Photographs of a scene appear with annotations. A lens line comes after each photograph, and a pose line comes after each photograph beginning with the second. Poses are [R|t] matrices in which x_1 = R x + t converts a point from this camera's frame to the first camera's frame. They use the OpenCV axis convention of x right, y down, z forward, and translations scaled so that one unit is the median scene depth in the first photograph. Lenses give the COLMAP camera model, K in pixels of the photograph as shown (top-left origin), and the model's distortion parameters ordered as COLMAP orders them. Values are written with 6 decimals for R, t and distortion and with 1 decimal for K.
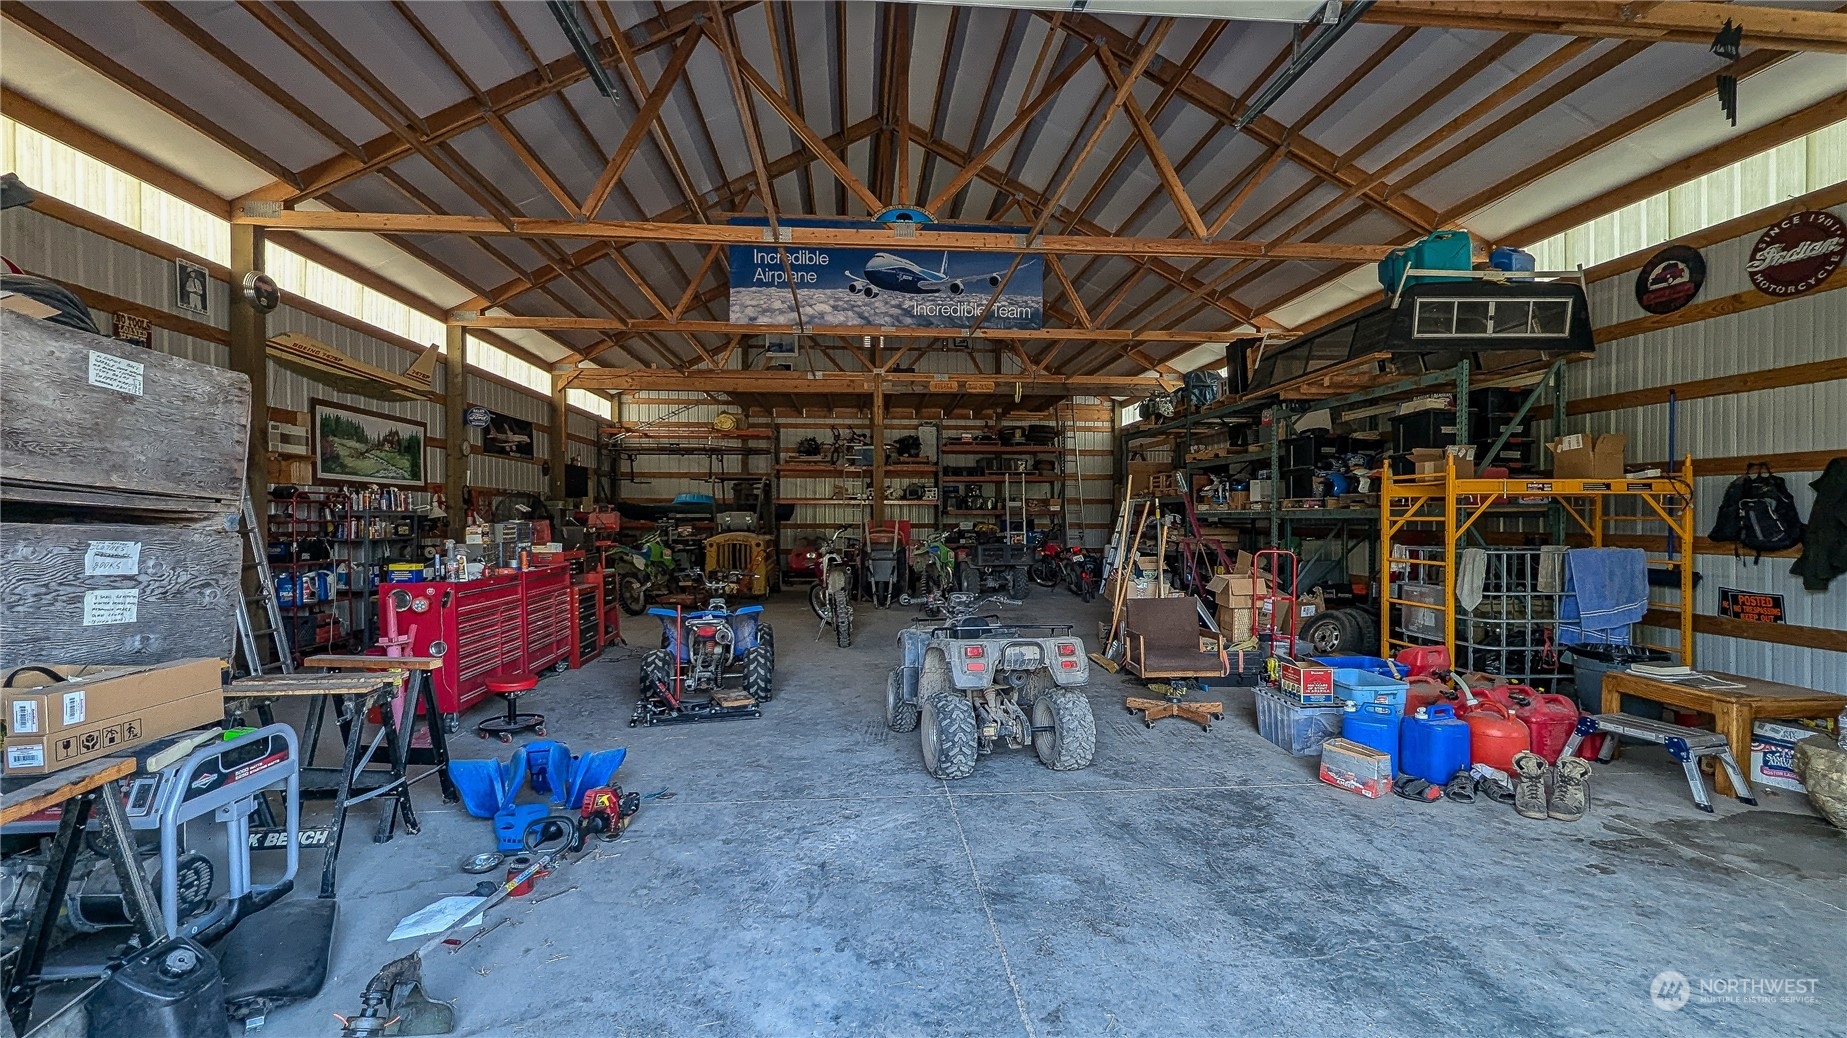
lens RADIAL K [[740.4, 0, 923.5], [0, 740.4, 519.0], [0, 0, 1]] dist [-0.000224, 0.000011]
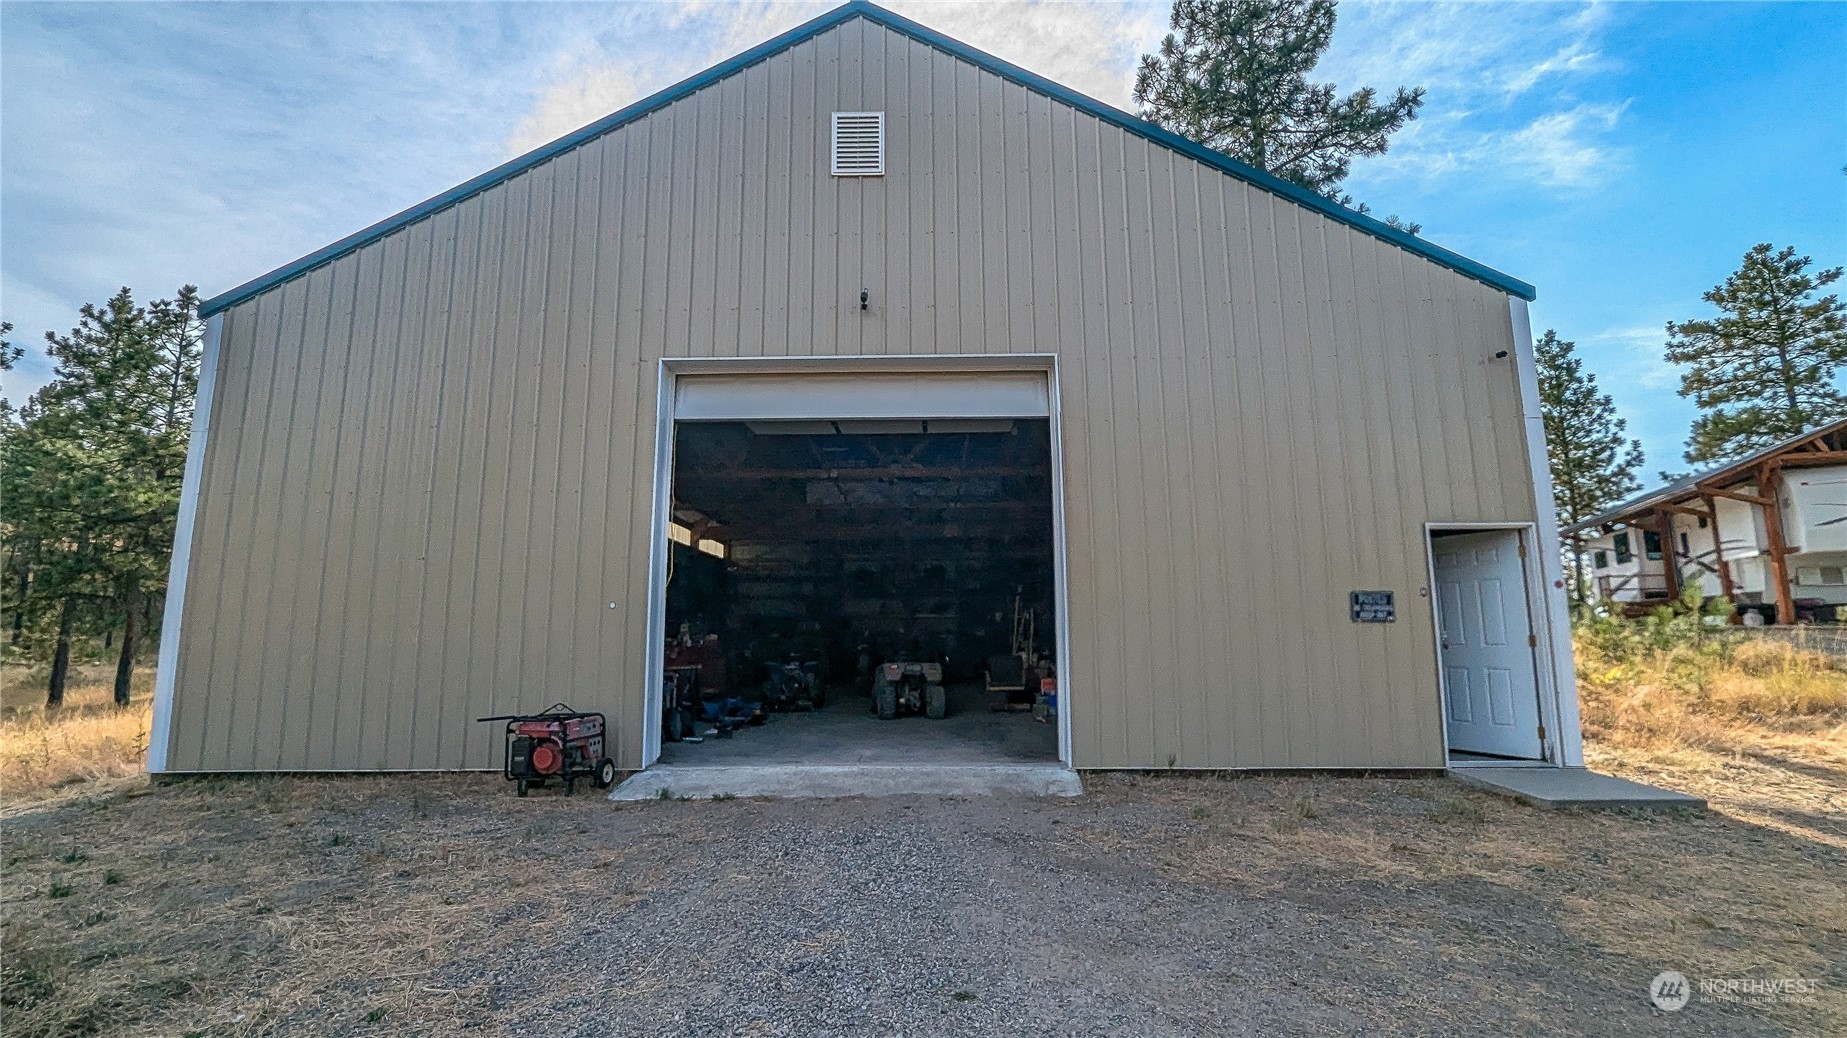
lens RADIAL K [[740.4, 0, 923.5], [0, 740.4, 519.0], [0, 0, 1]] dist [-0.000224, 0.000011]
pose [[0.994820, -0.017521, -0.100127, 0.117801], [0.001423, 0.987336, -0.158634, 0.021160], [0.101639, 0.157670, 0.982247, -0.433299]]
